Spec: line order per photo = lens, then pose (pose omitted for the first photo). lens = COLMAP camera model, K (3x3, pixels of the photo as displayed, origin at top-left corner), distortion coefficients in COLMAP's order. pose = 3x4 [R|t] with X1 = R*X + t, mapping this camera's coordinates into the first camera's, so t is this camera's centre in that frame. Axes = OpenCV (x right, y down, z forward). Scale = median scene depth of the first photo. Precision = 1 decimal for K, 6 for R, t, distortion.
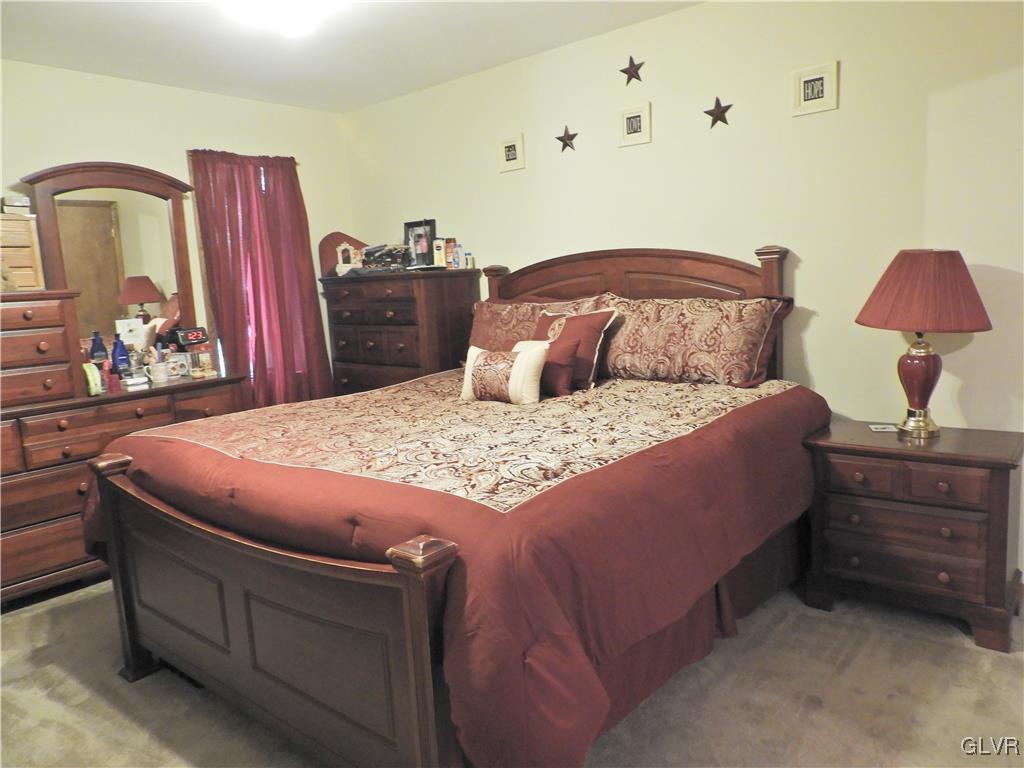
lens RADIAL K [[723.9, 0, 504.7], [0, 723.9, 384.7], [0, 0, 1]] dist [0.003523, -0.006224]
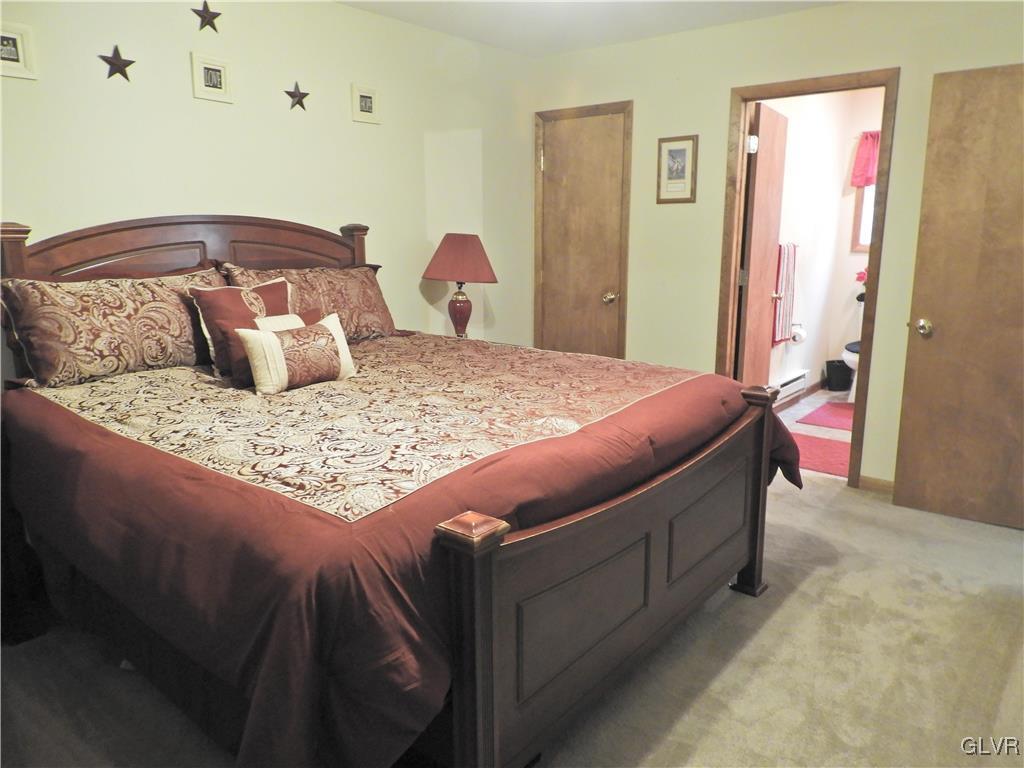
lens RADIAL K [[723.9, 0, 504.7], [0, 723.9, 384.7], [0, 0, 1]] dist [0.003523, -0.006224]
pose [[-0.011336, -0.169387, 0.985484, -0.861724], [0.142574, 0.975204, 0.169260, -0.094344], [-0.989719, 0.142423, 0.013096, 0.748805]]
